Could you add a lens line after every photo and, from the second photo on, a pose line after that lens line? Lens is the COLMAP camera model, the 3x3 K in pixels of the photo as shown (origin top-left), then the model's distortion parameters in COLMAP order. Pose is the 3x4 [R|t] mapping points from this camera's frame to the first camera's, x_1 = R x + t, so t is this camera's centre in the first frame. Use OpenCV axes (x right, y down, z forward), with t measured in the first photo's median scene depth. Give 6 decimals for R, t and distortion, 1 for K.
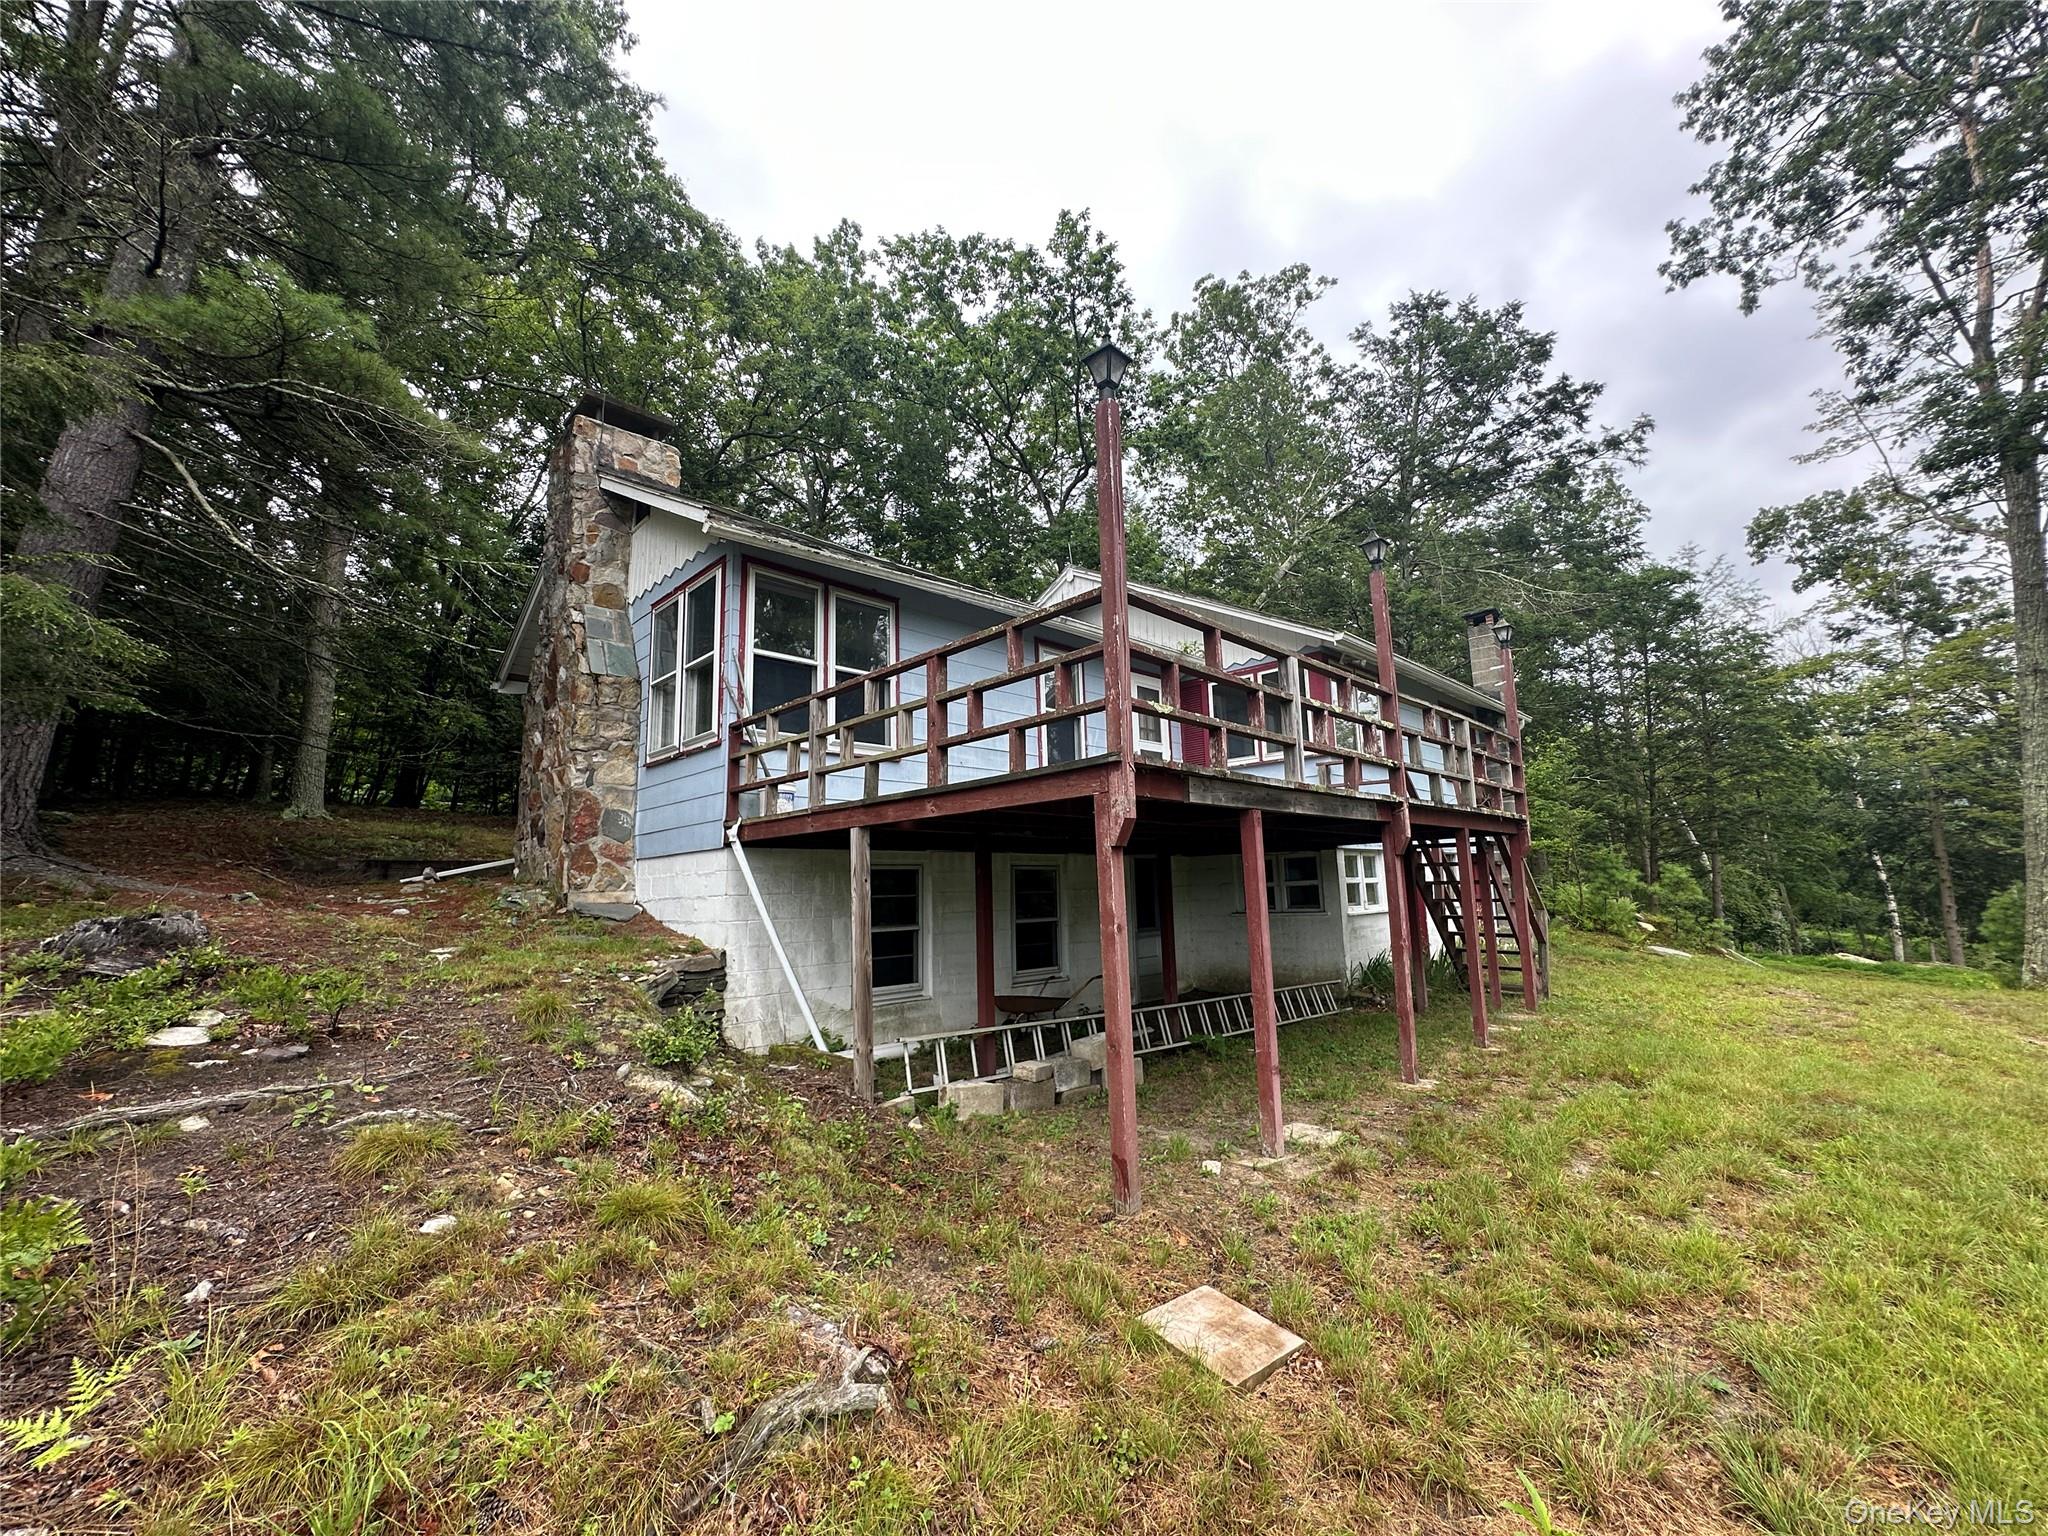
lens RADIAL K [[813.5, 0, 1025.5], [0, 813.5, 767.1], [0, 0, 1]] dist [-0.005605, 0.001315]
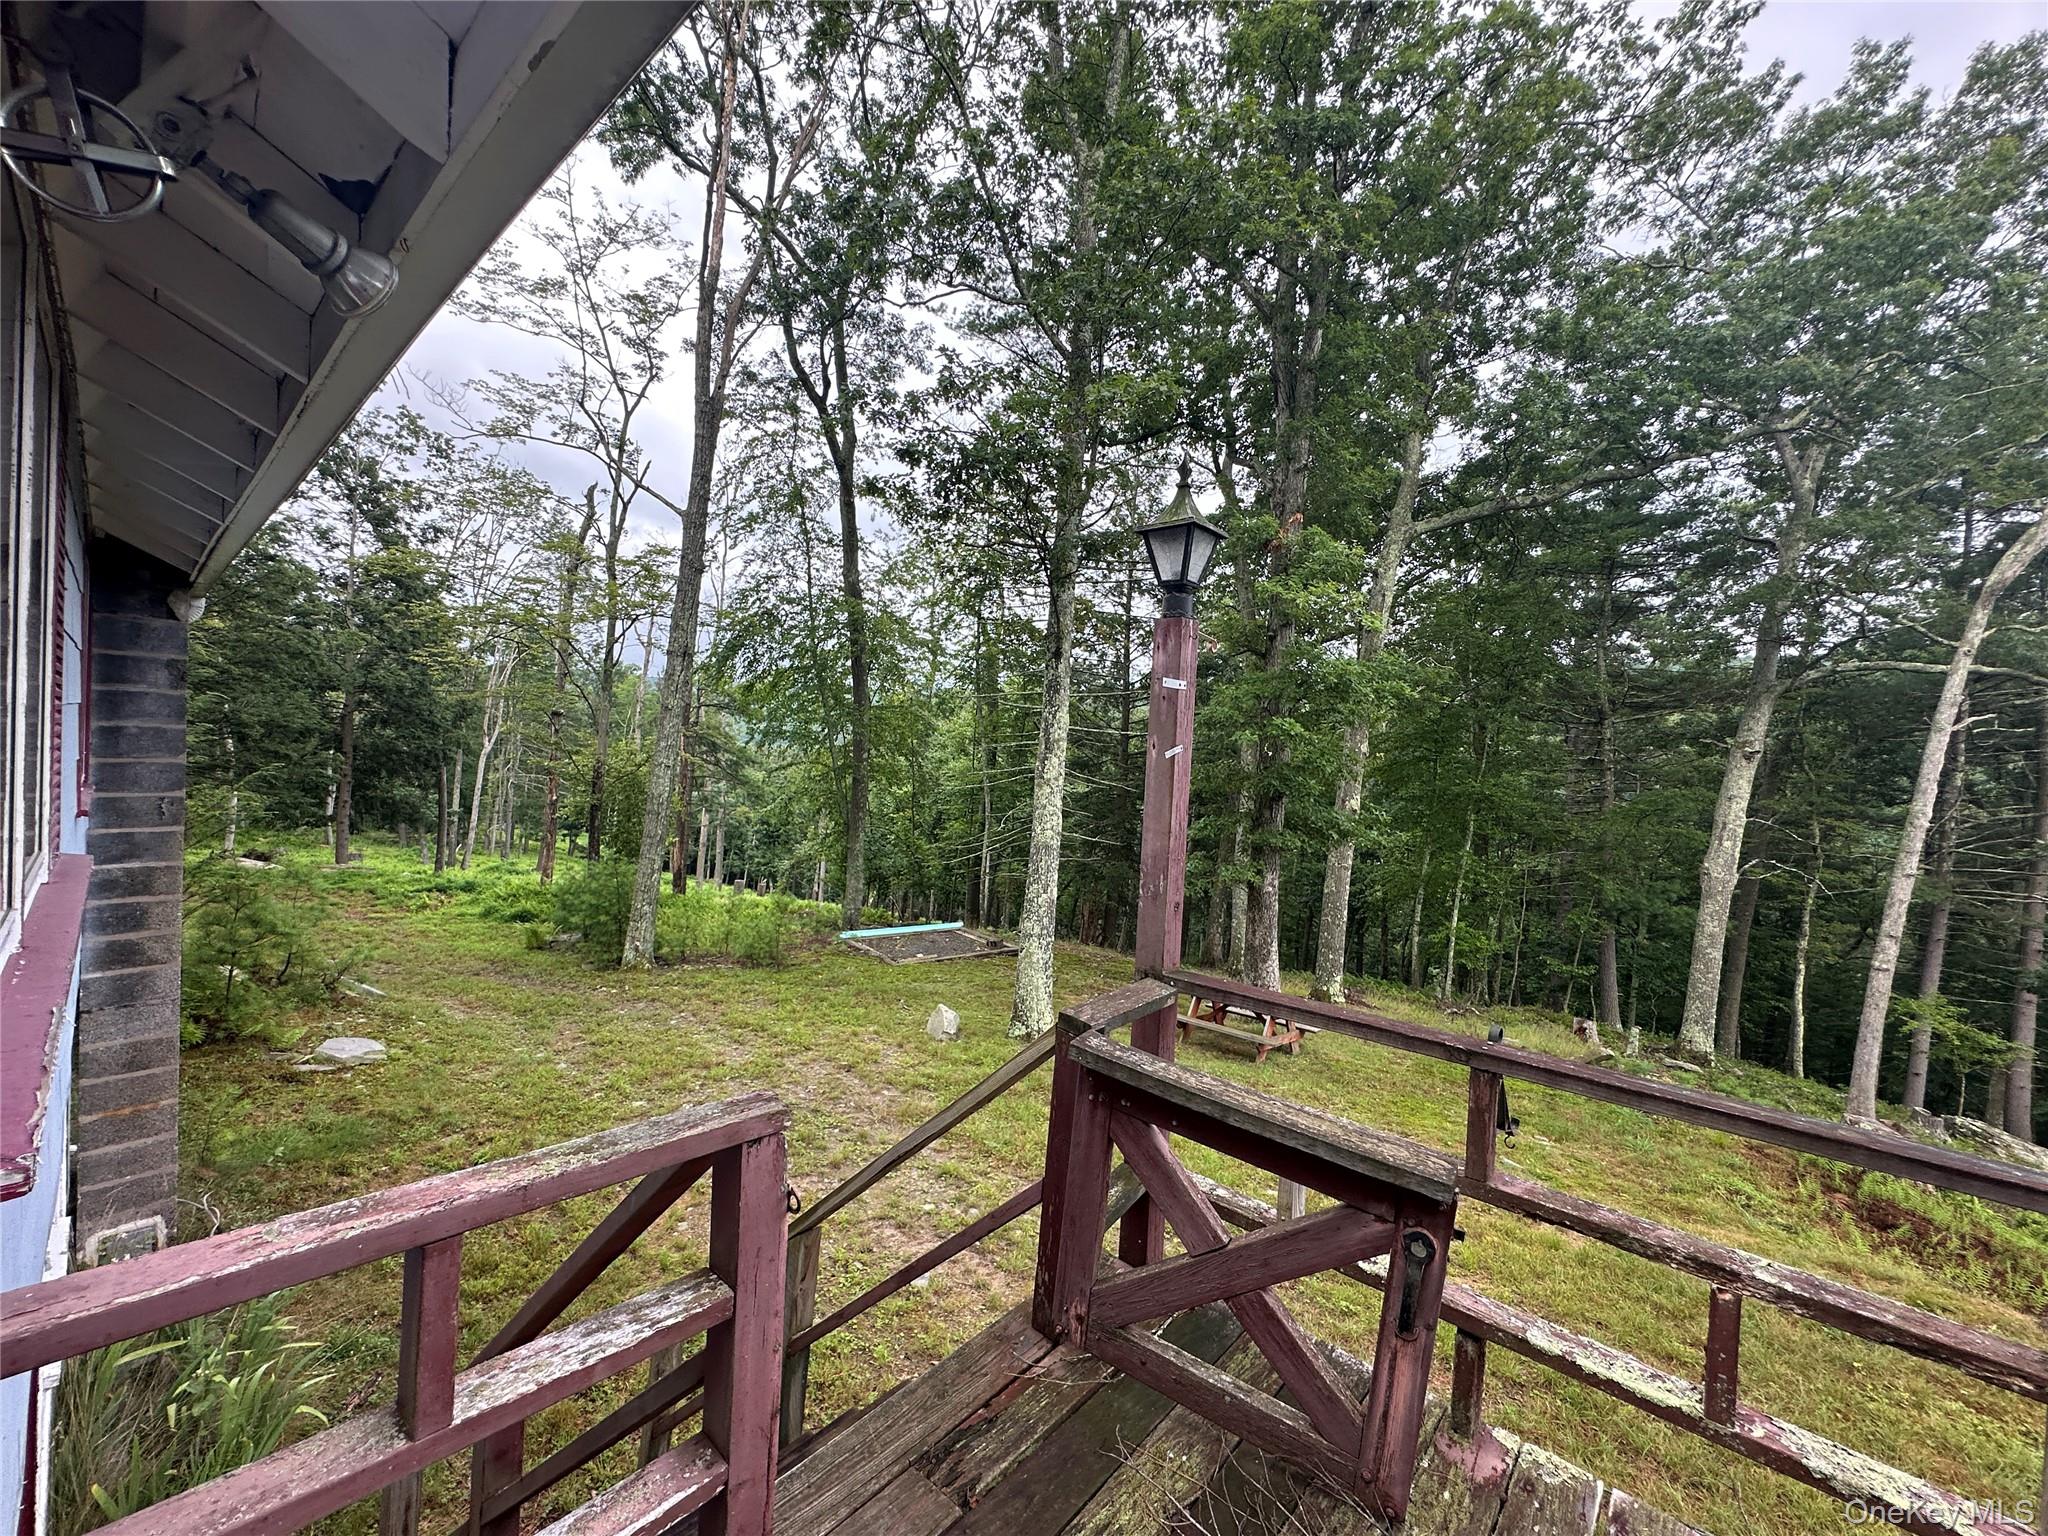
lens RADIAL K [[813.5, 0, 1025.5], [0, 813.5, 767.1], [0, 0, 1]] dist [-0.005605, 0.001315]
pose [[-0.073577, -0.004141, 0.997281, 0.115938], [-0.193953, 0.980957, -0.010236, -0.029646], [-0.978248, -0.194179, -0.072979, 0.363905]]
